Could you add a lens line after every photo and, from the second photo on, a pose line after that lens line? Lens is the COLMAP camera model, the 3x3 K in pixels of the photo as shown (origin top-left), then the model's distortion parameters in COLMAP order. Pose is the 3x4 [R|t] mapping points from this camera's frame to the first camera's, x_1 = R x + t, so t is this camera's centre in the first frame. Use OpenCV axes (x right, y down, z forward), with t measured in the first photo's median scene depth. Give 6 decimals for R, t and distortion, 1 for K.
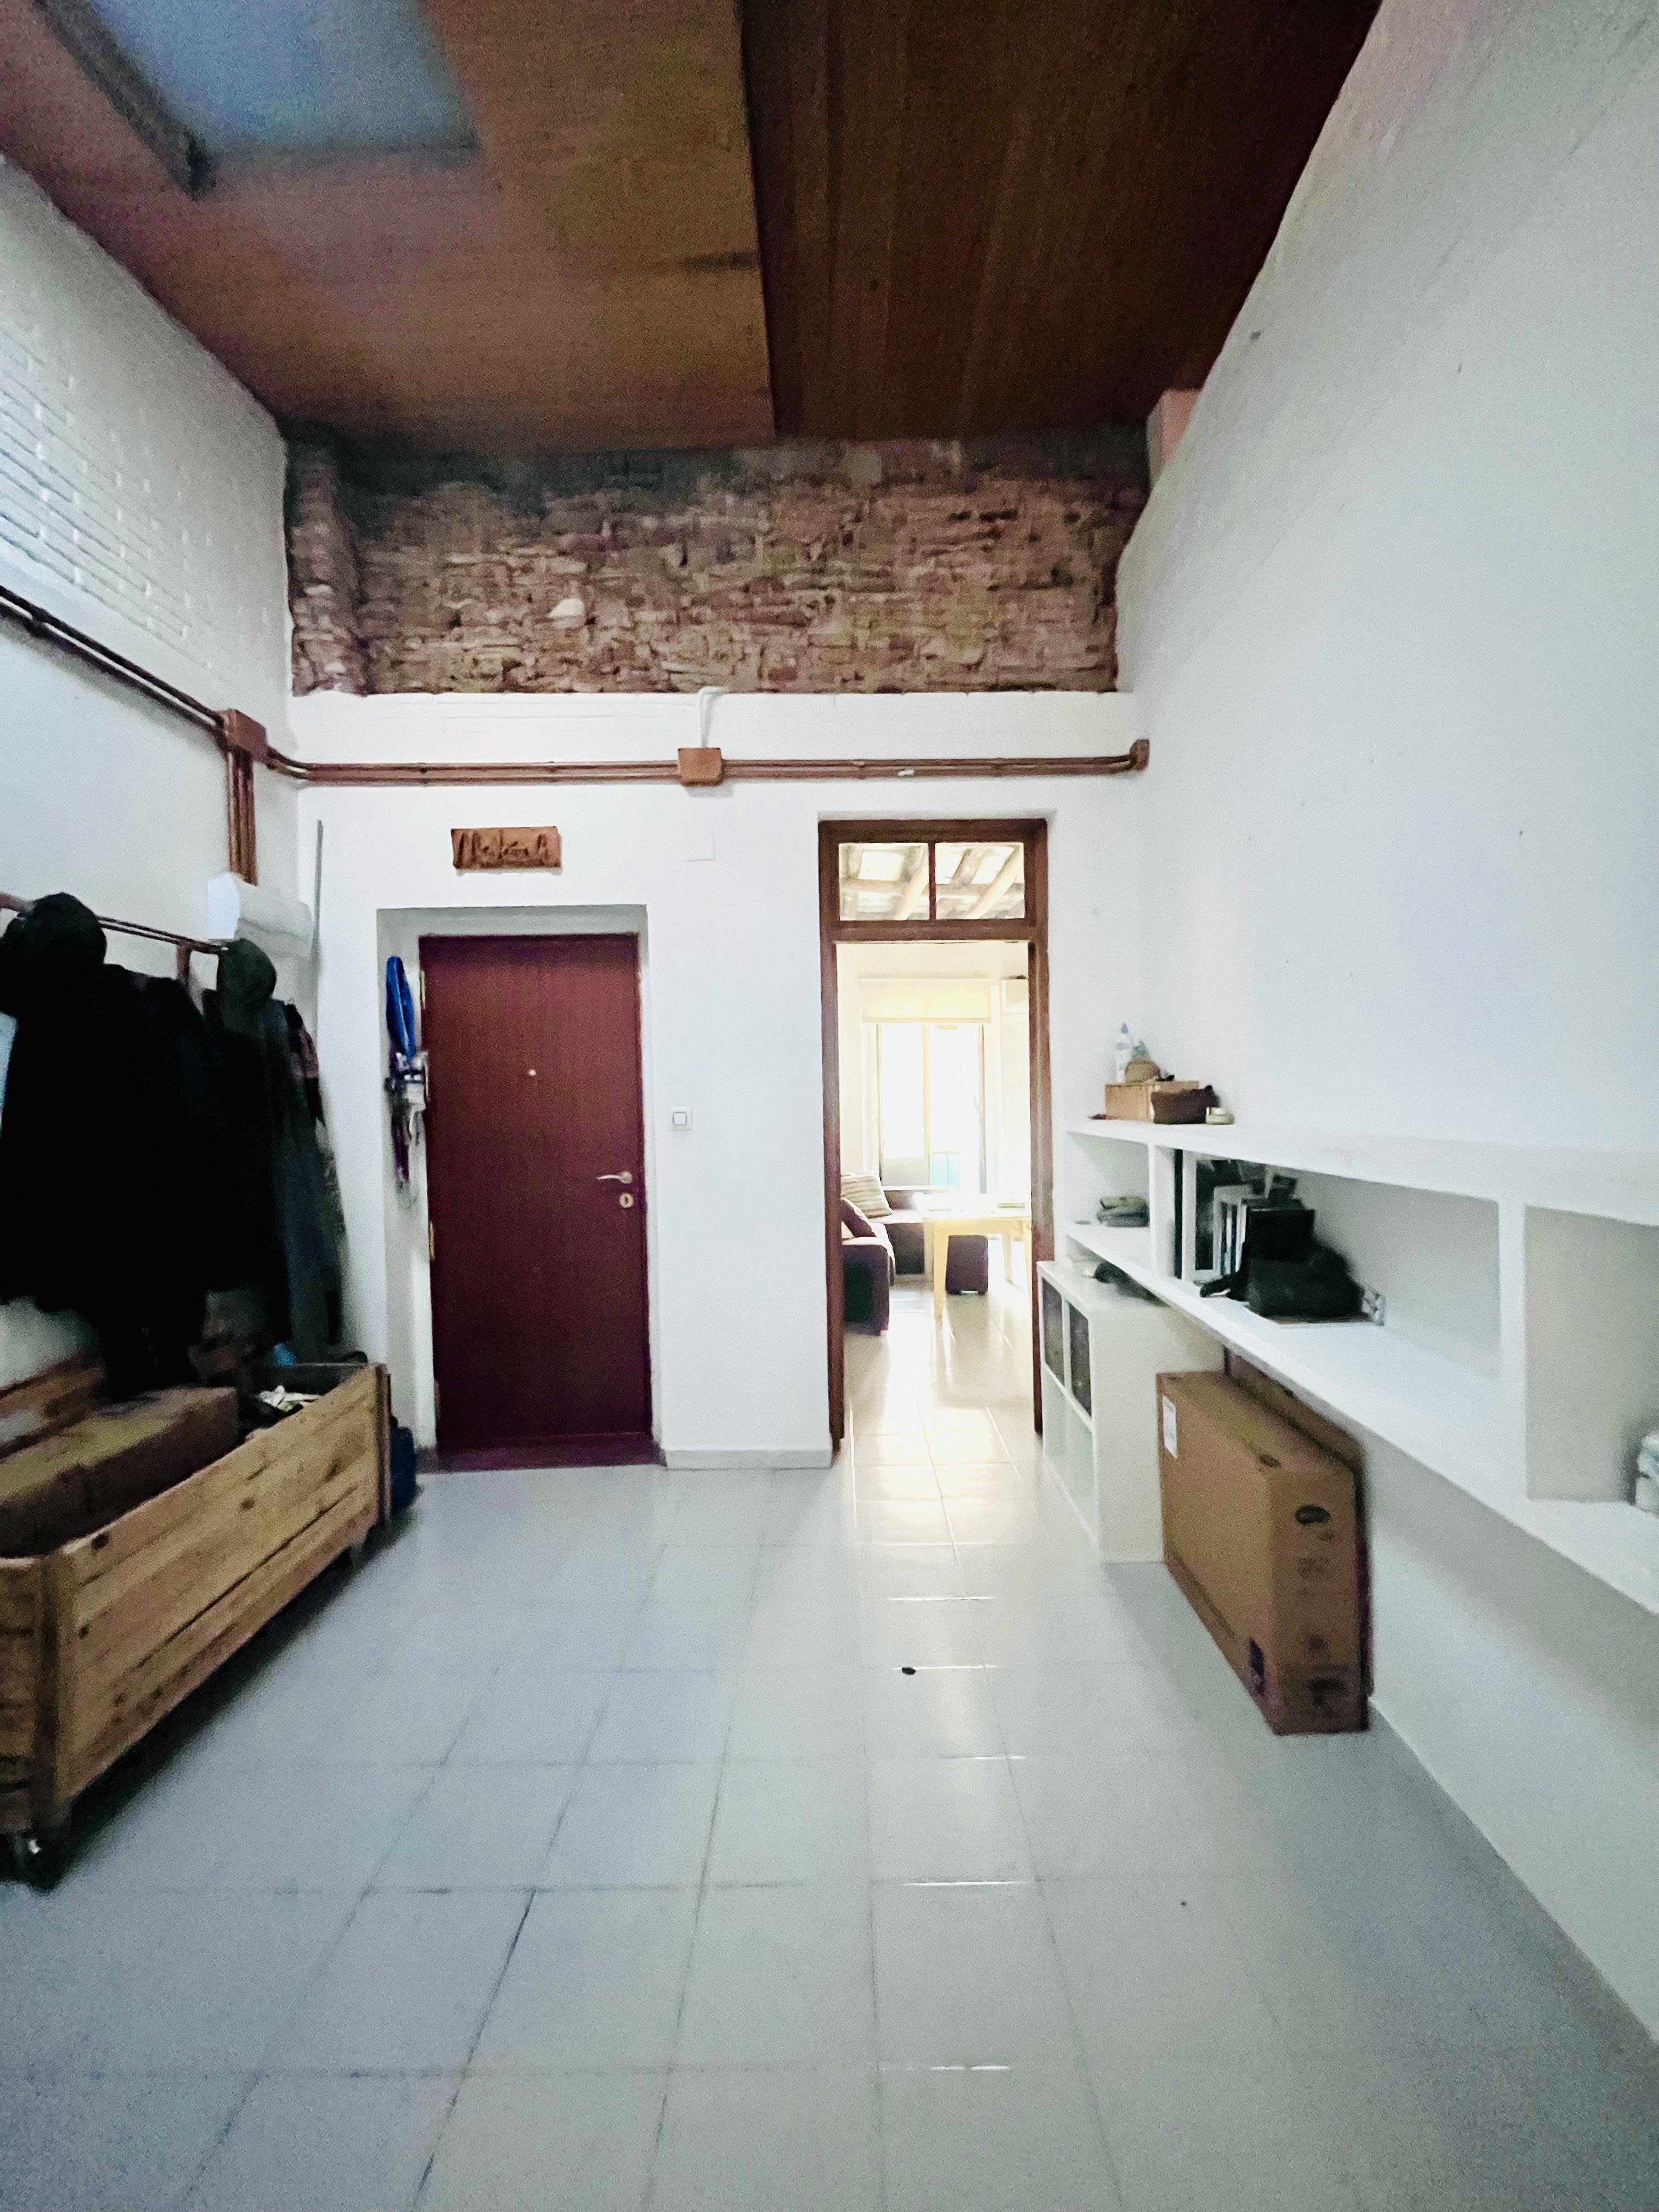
lens RADIAL K [[884.9, 0, 830.6], [0, 884.9, 1115.7], [0, 0, 1]] dist [-0.002278, 0.000094]
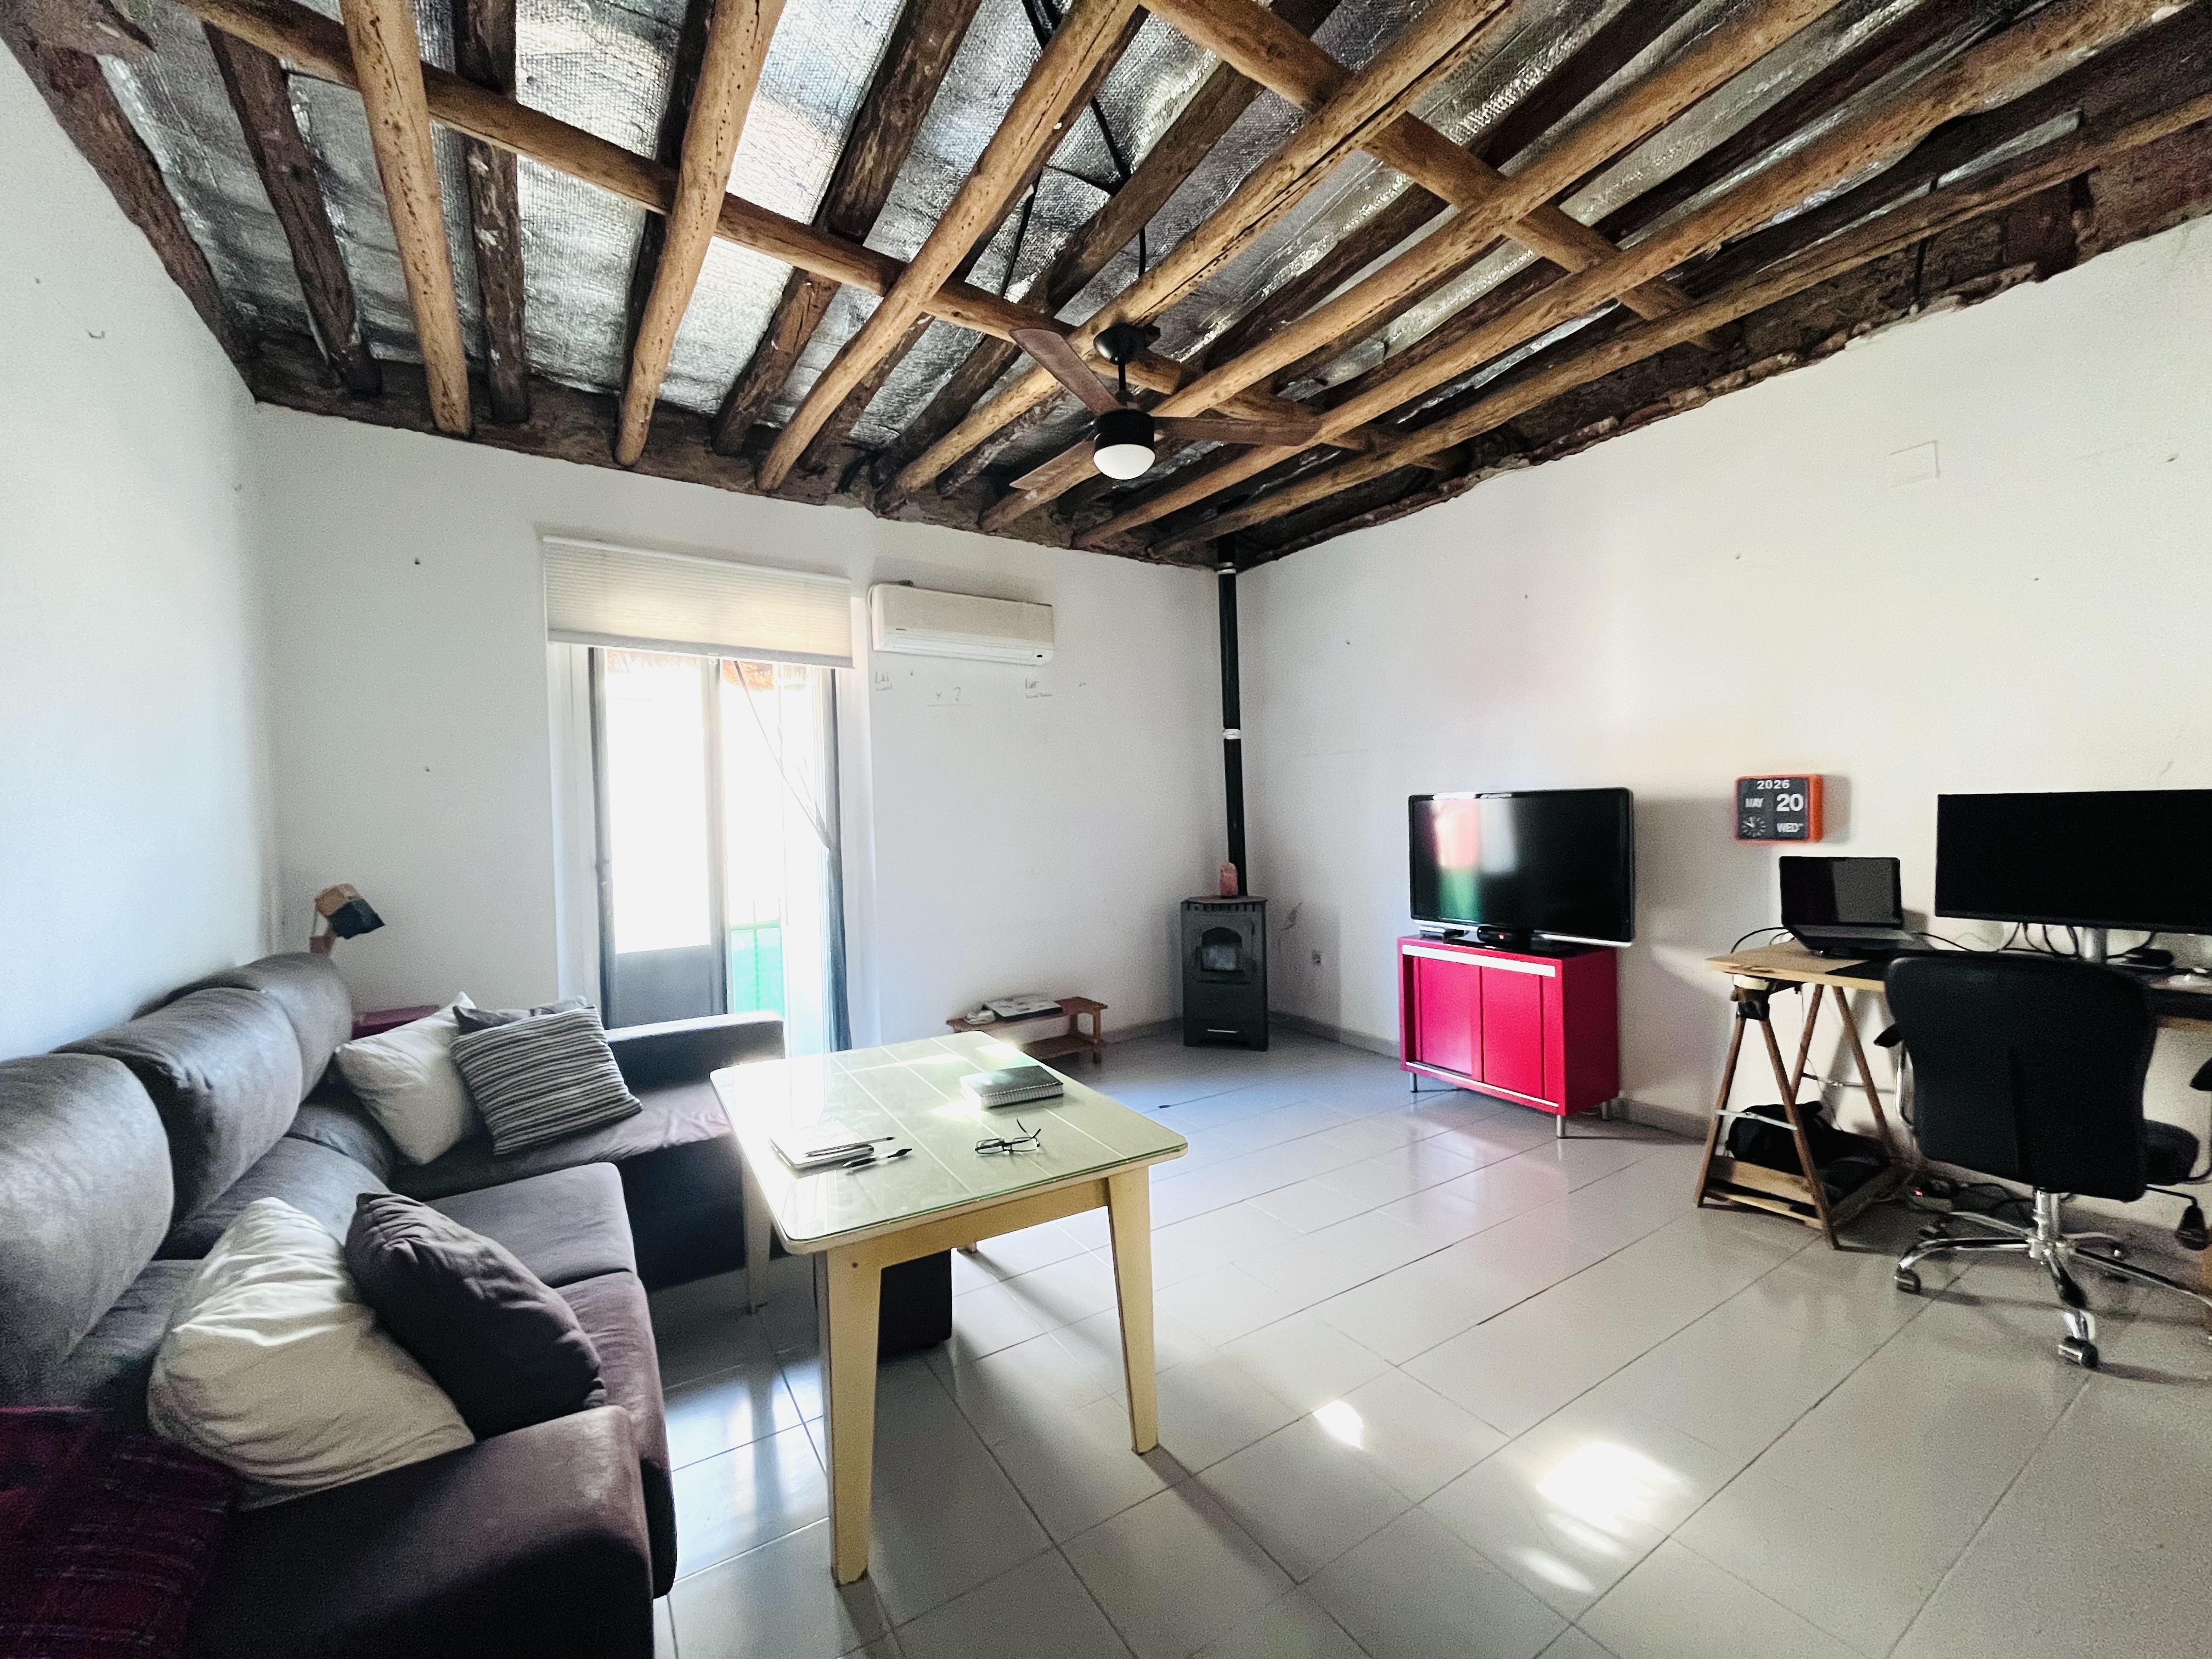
lens RADIAL K [[884.9, 0, 1110.7], [0, 884.9, 828.3], [0, 0, 1]] dist [-0.002278, 0.000094]
pose [[0.831084, -0.012139, 0.556014, 0.024506], [0.022354, 0.999683, -0.011587, -0.005030], [-0.555697, 0.022059, 0.831092, 0.524115]]
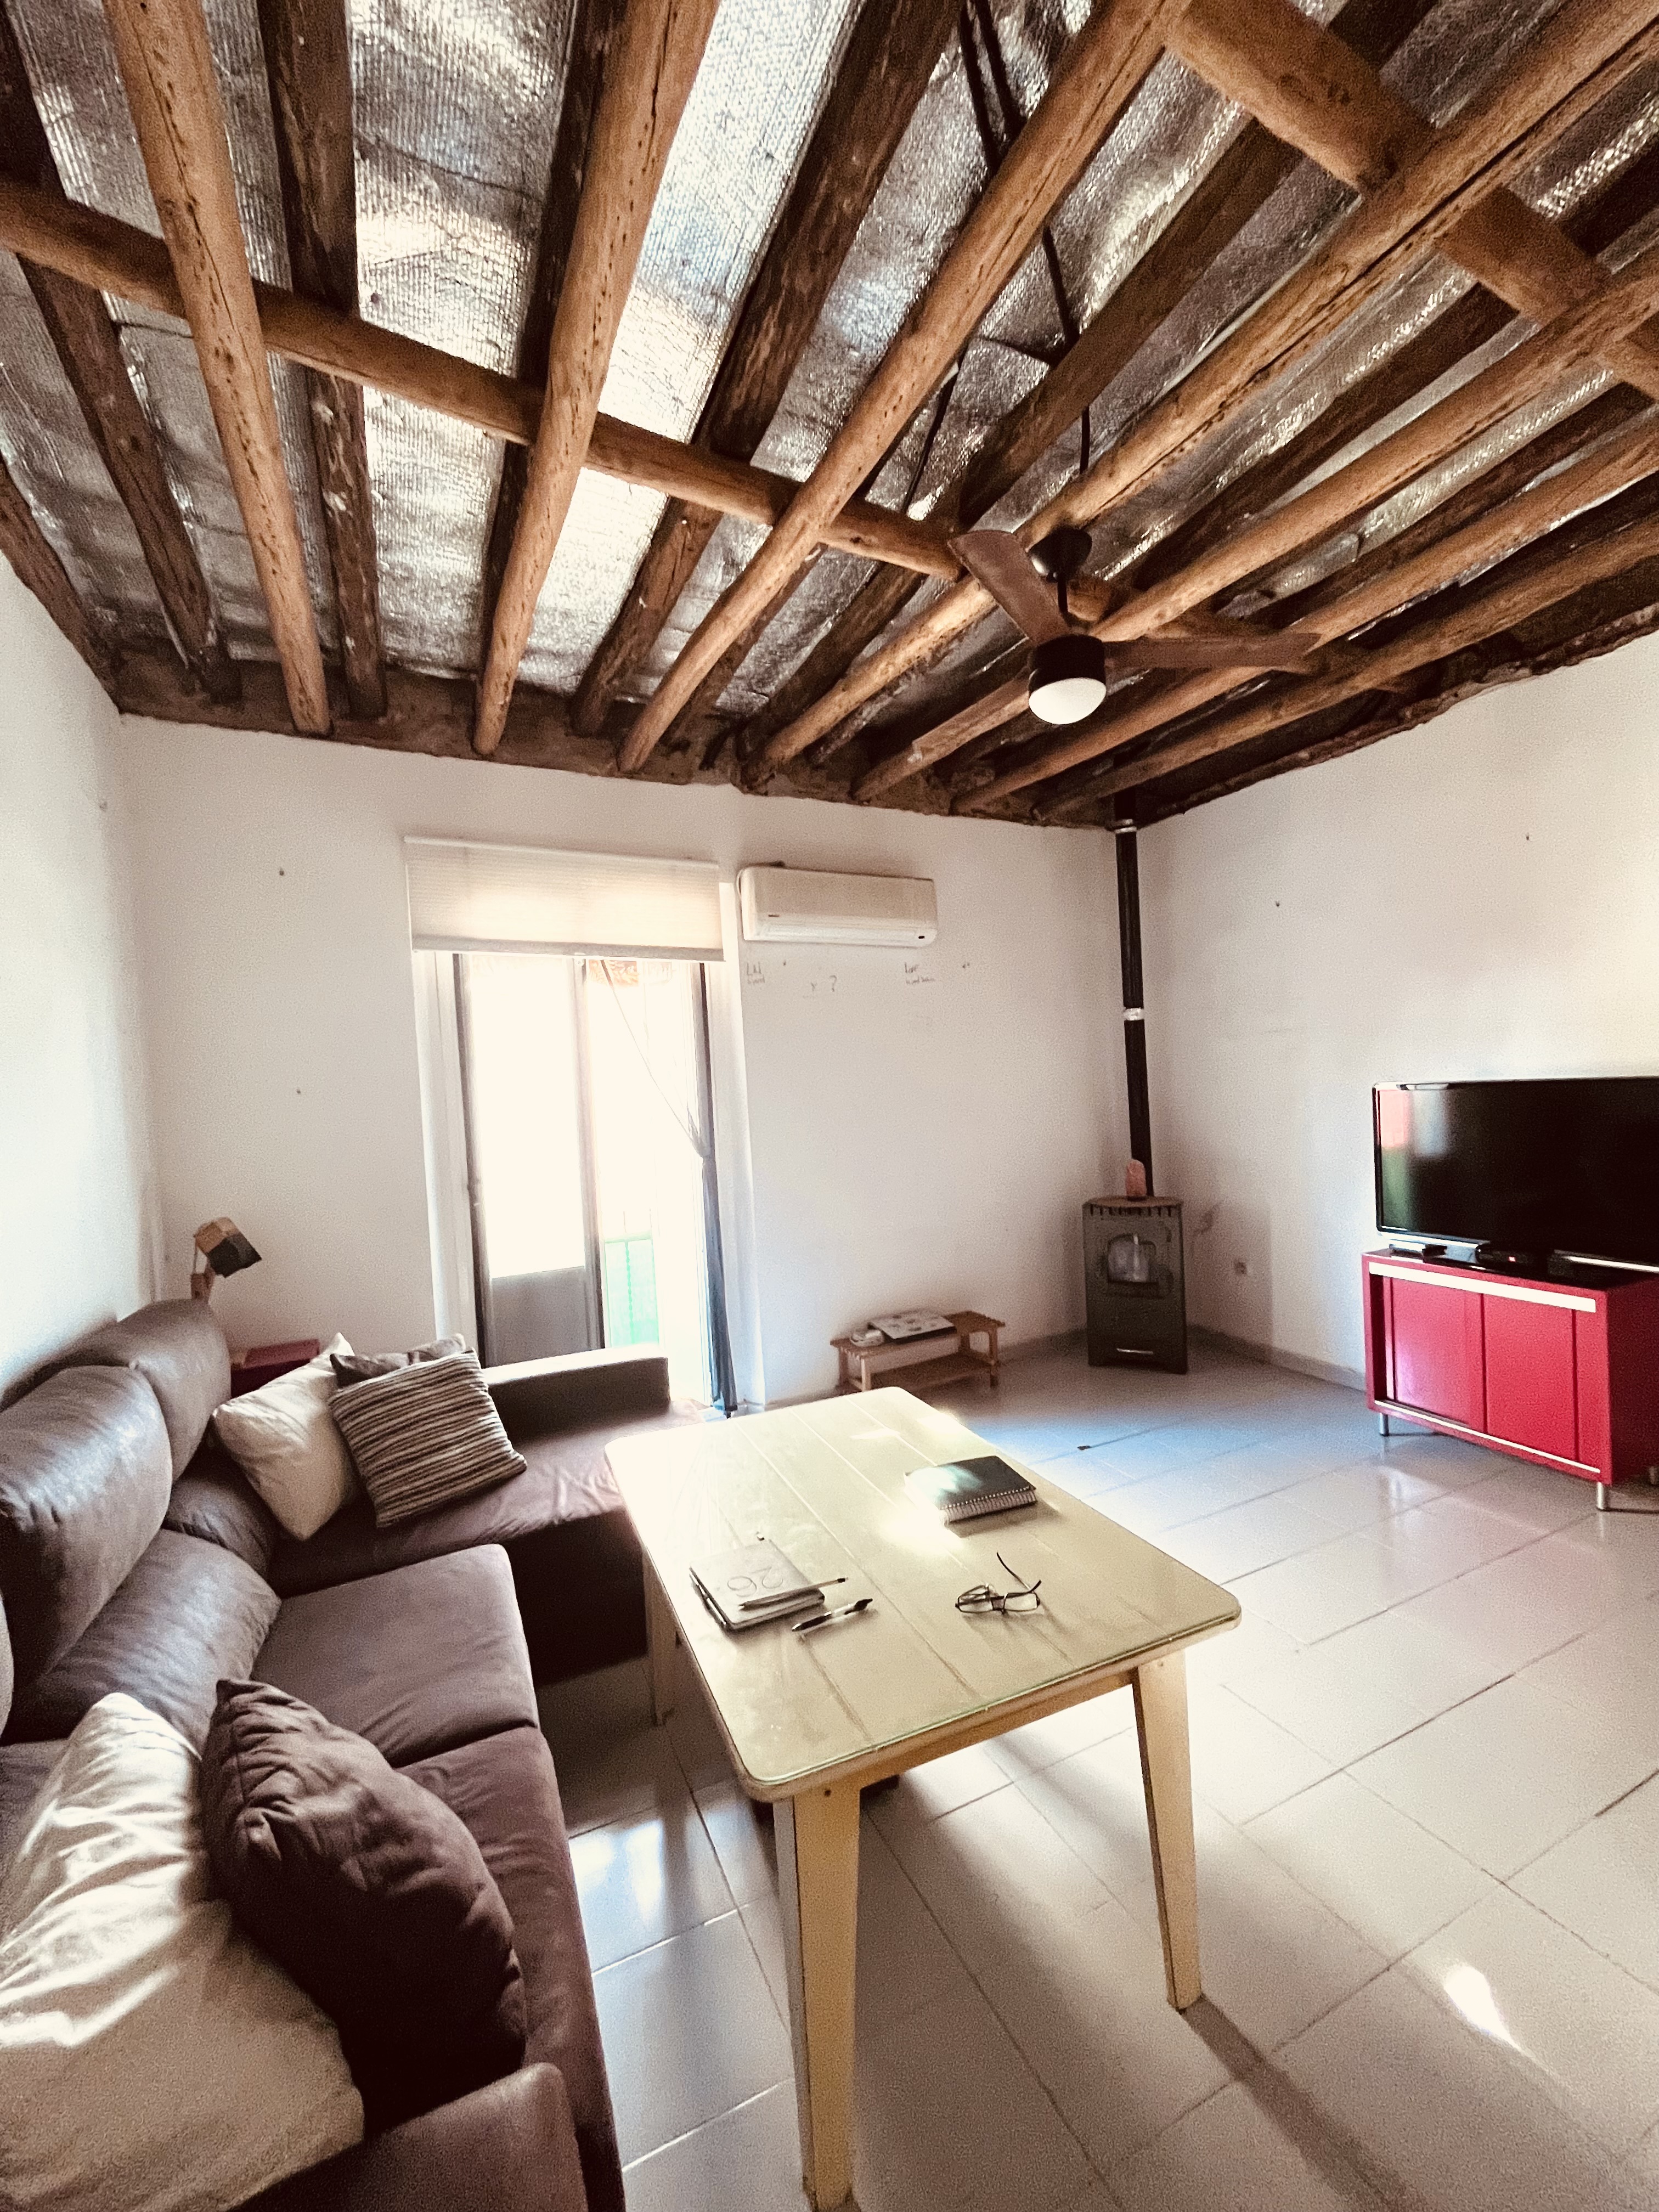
lens RADIAL K [[884.9, 0, 830.6], [0, 884.9, 1115.7], [0, 0, 1]] dist [-0.002278, 0.000094]
pose [[0.894642, -0.040601, 0.444936, 0.025164], [0.044091, 0.999024, 0.002509, -0.024290], [-0.444603, 0.017373, 0.895559, 0.588084]]
